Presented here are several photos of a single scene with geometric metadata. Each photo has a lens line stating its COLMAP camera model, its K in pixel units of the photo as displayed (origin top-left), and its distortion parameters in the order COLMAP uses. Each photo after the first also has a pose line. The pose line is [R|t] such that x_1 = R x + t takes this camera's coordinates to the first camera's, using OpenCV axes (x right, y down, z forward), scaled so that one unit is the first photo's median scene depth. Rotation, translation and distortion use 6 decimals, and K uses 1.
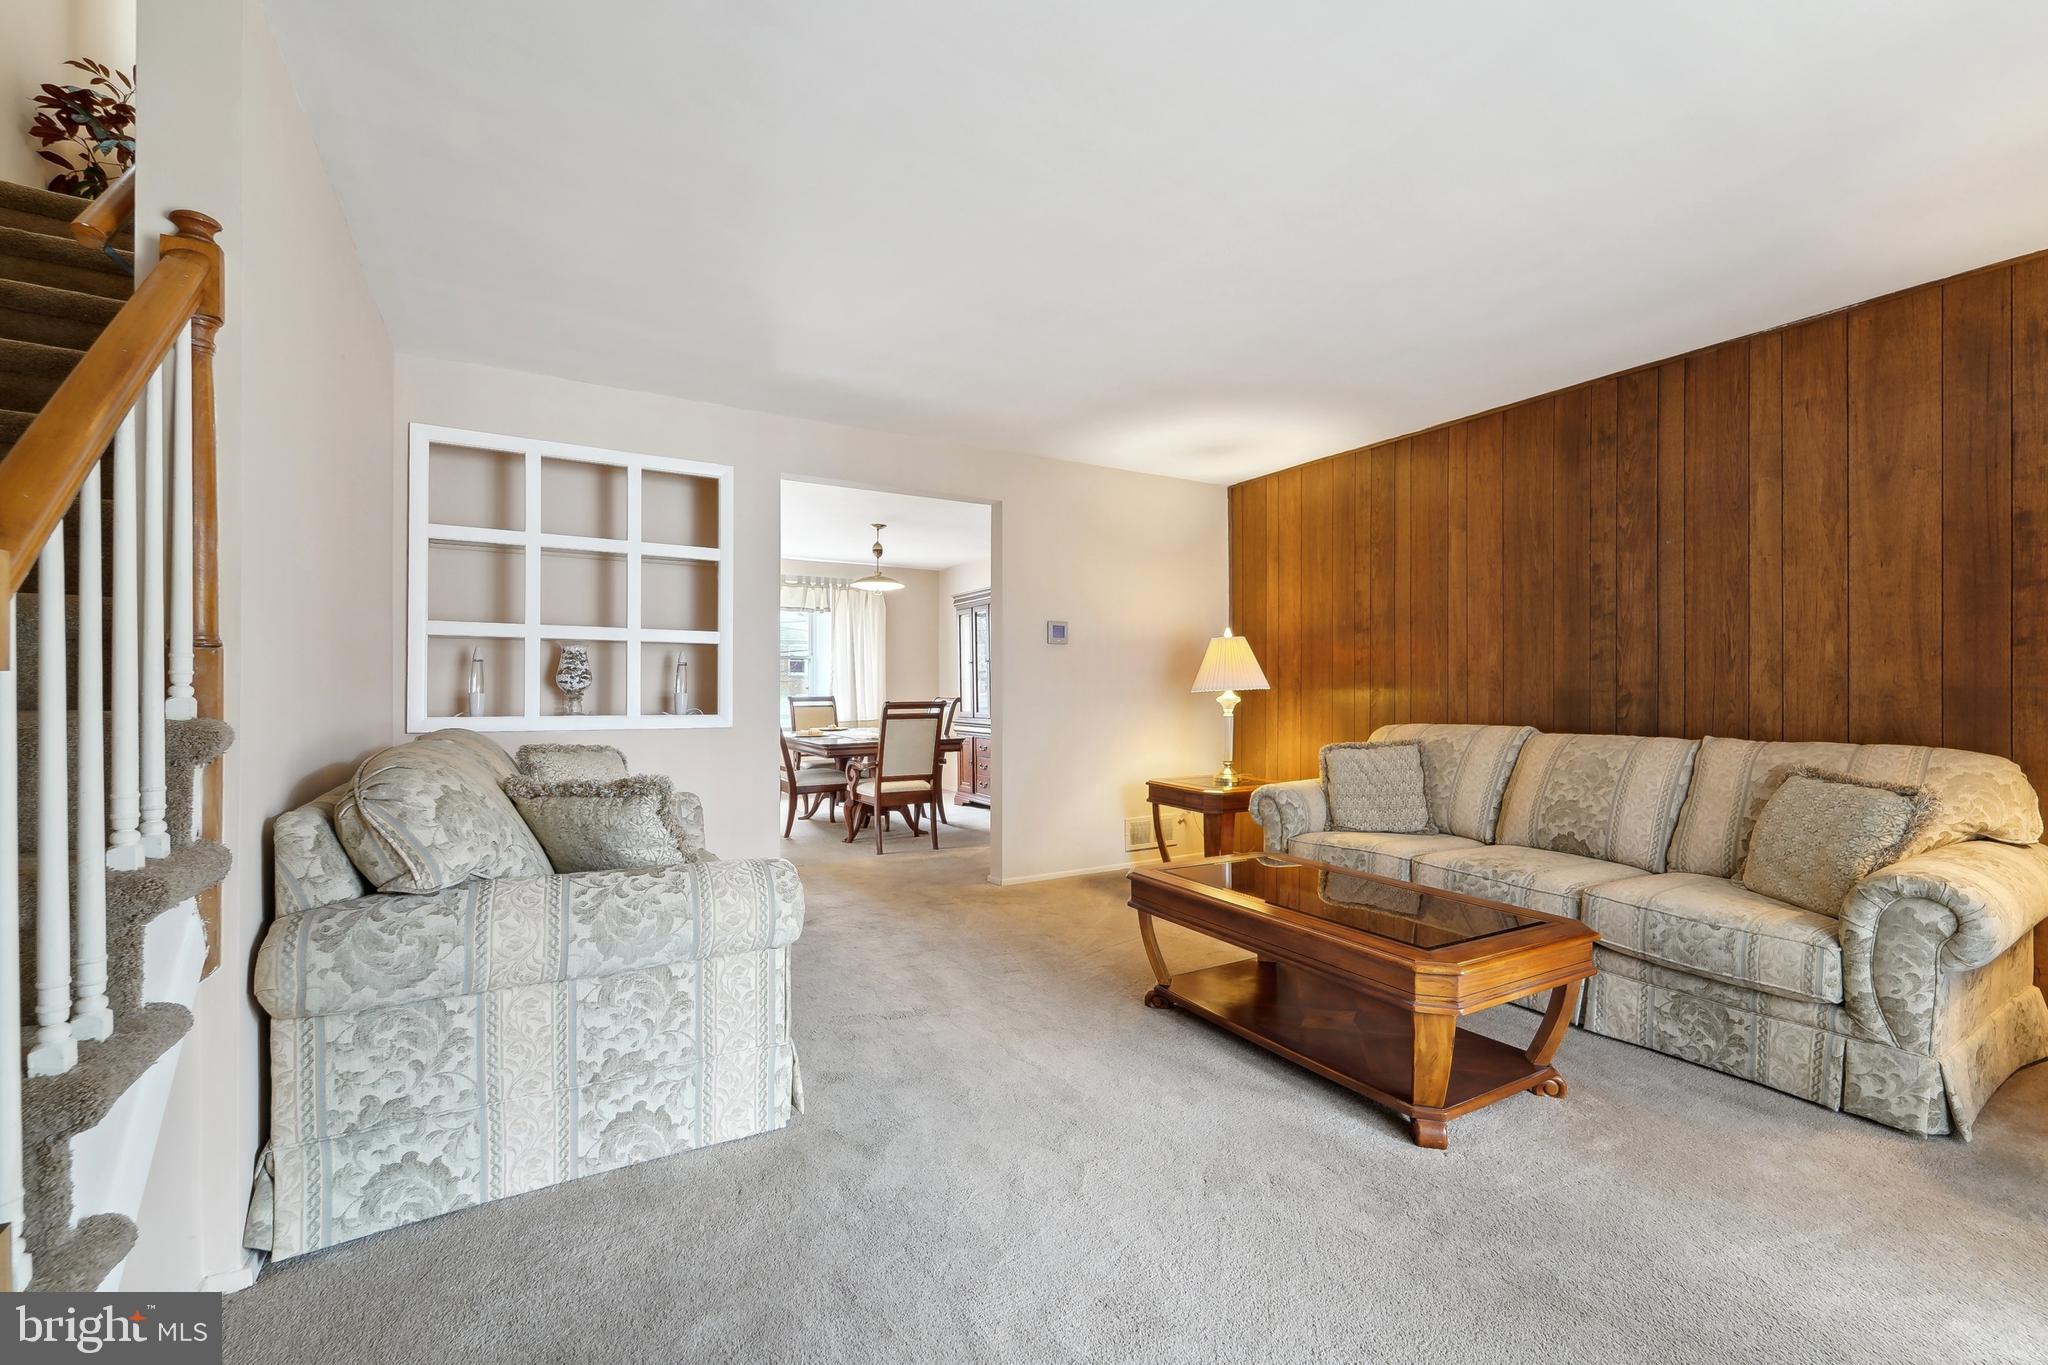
lens RADIAL K [[831.3, 0, 1028.8], [0, 831.3, 679.7], [0, 0, 1]] dist [-0.013856, -0.000371]
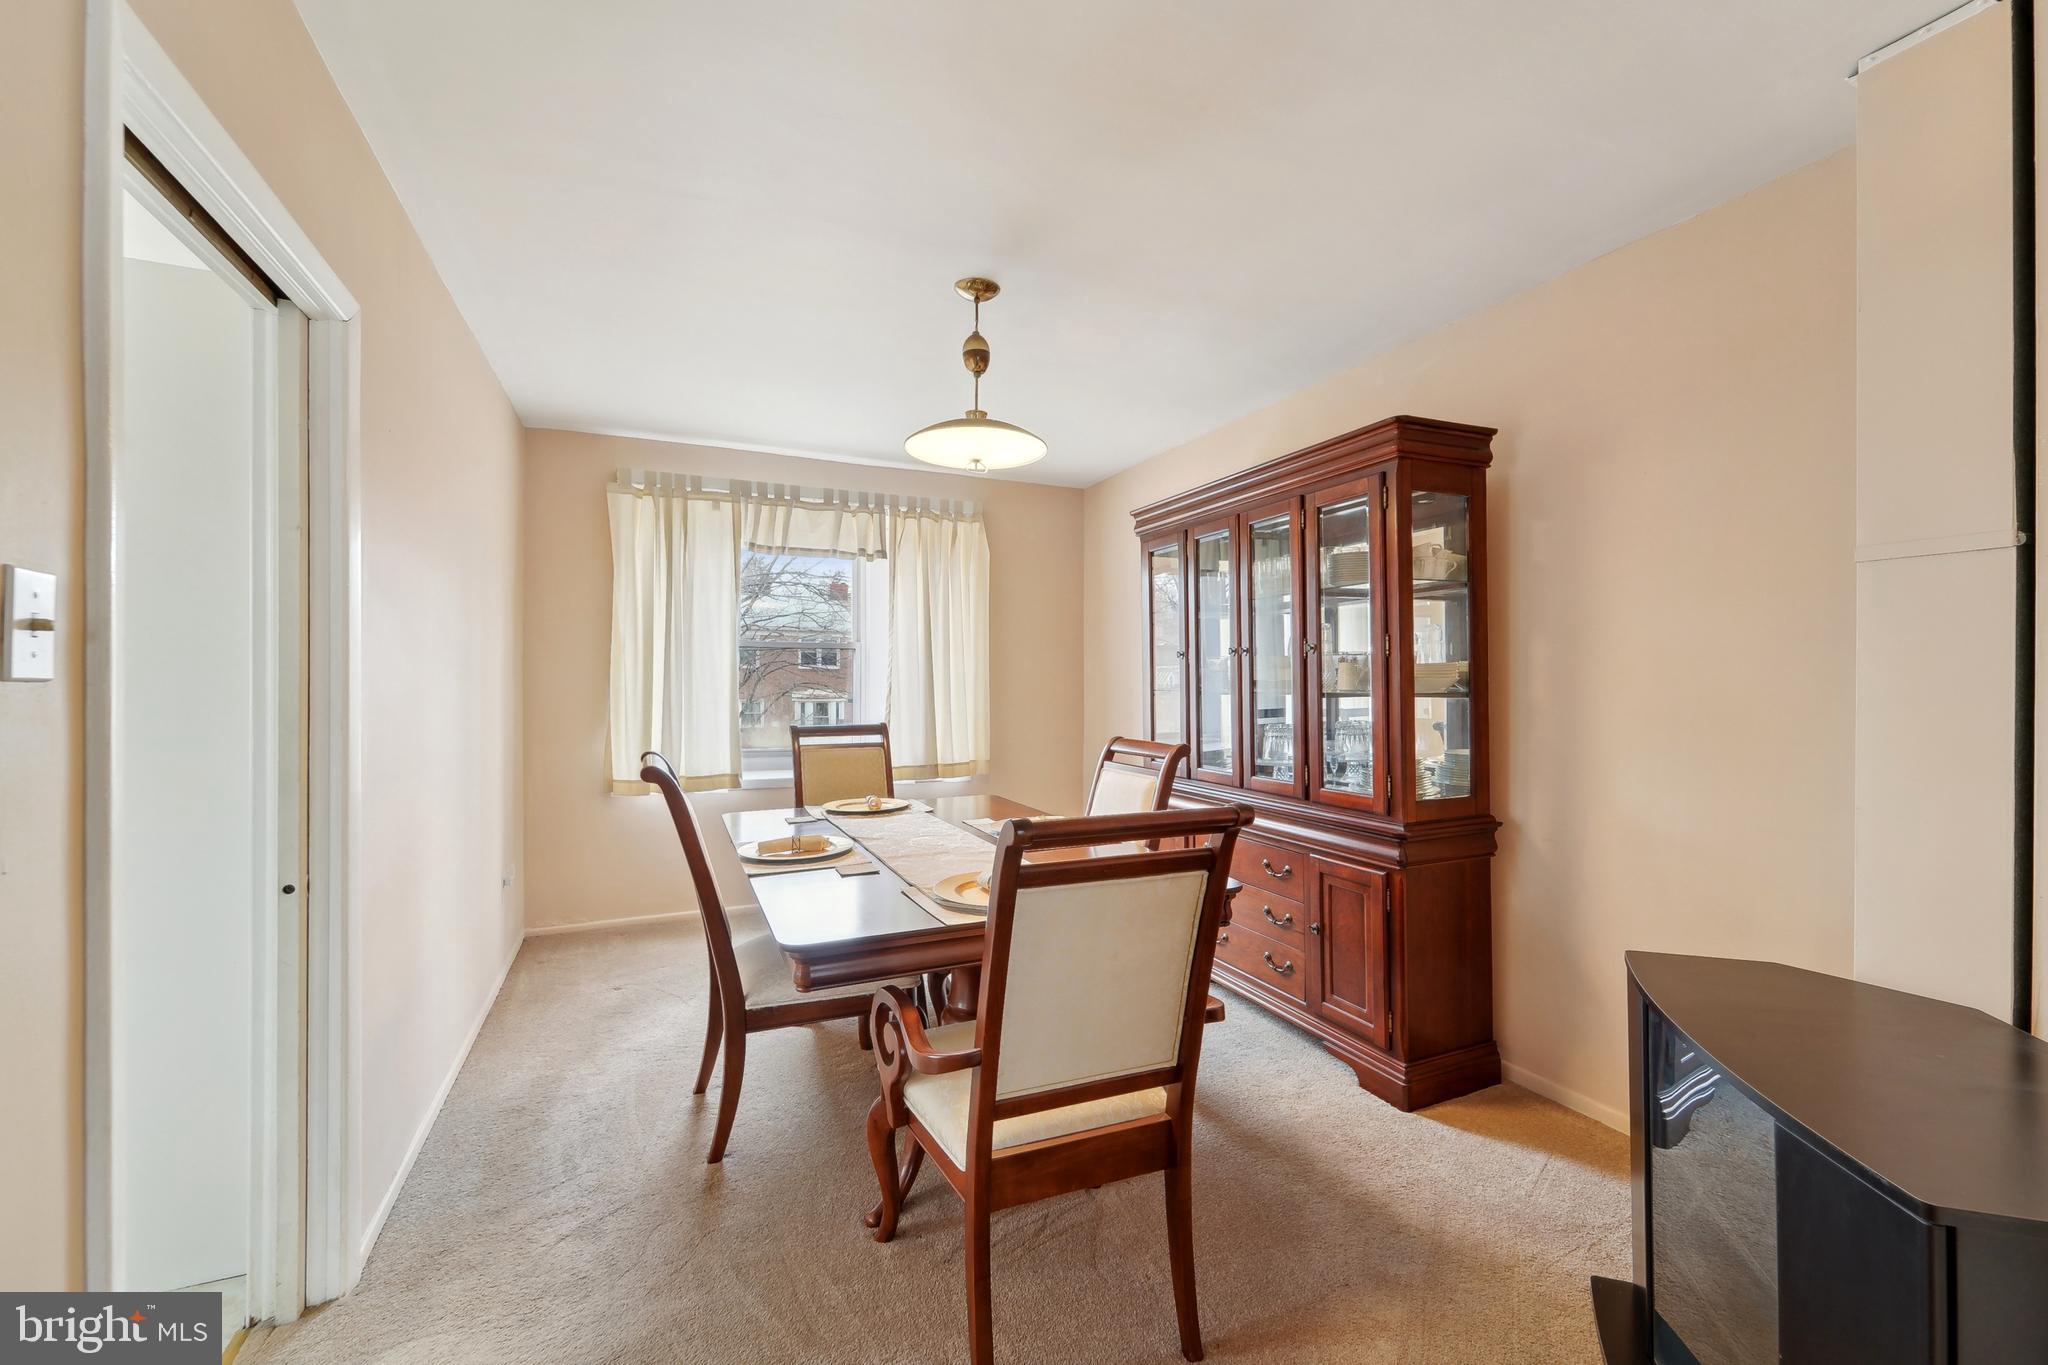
lens RADIAL K [[831.3, 0, 1028.8], [0, 831.3, 679.7], [0, 0, 1]] dist [-0.013856, -0.000371]
pose [[0.993504, -0.000079, -0.113800, -0.097525], [0.000877, 0.999975, 0.006963, -0.009621], [0.113796, -0.007017, 0.993479, 0.529977]]
